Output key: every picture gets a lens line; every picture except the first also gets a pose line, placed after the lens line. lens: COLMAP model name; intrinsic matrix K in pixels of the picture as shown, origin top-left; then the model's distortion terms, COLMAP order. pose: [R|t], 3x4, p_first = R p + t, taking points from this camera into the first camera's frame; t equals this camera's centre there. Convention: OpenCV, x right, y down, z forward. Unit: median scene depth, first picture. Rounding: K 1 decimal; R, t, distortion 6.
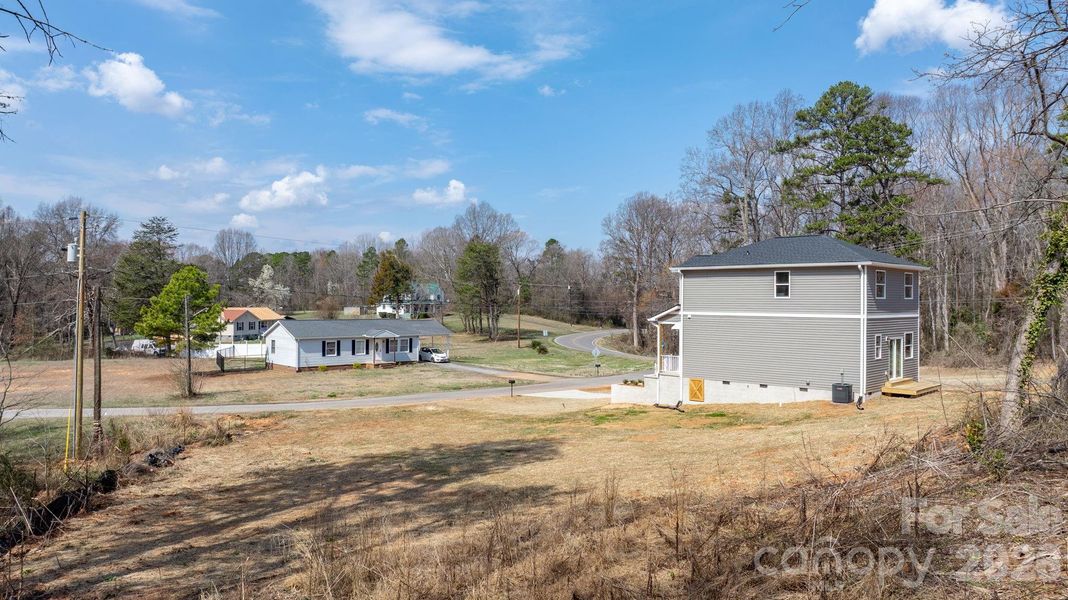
lens RADIAL K [[754.9, 0, 543.1], [0, 754.9, 301.3], [0, 0, 1]] dist [-0.029364, 0.019579]
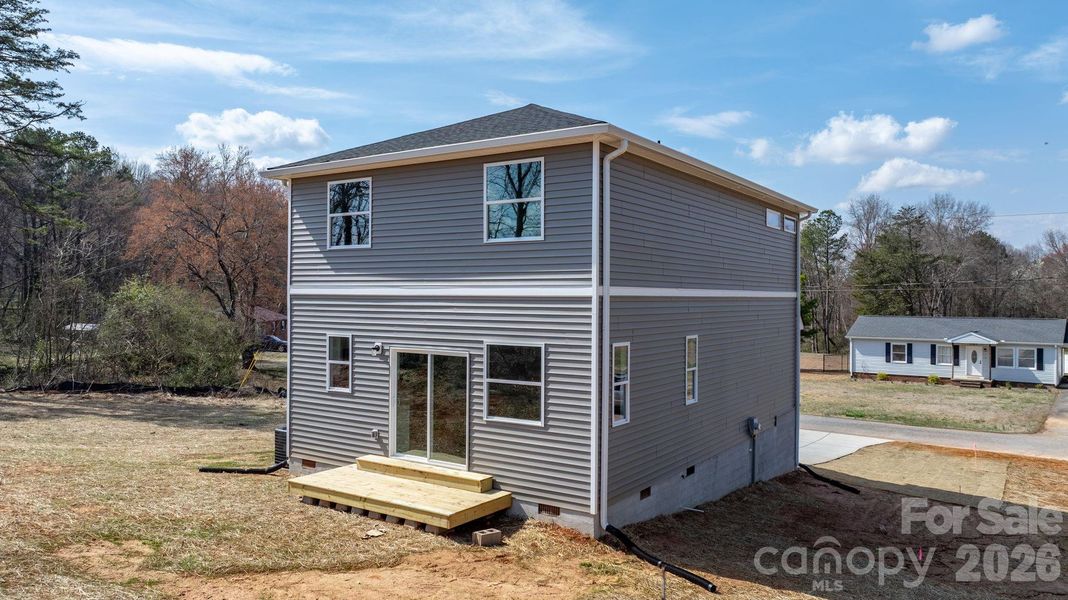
lens RADIAL K [[754.9, 0, 540.2], [0, 754.9, 298.8], [0, 0, 1]] dist [-0.029364, 0.019579]
pose [[0.193811, -0.003575, -0.981032, 0.549623], [-0.005904, 0.999971, -0.004811, 0.016340], [0.981021, 0.006725, 0.193784, 0.643538]]
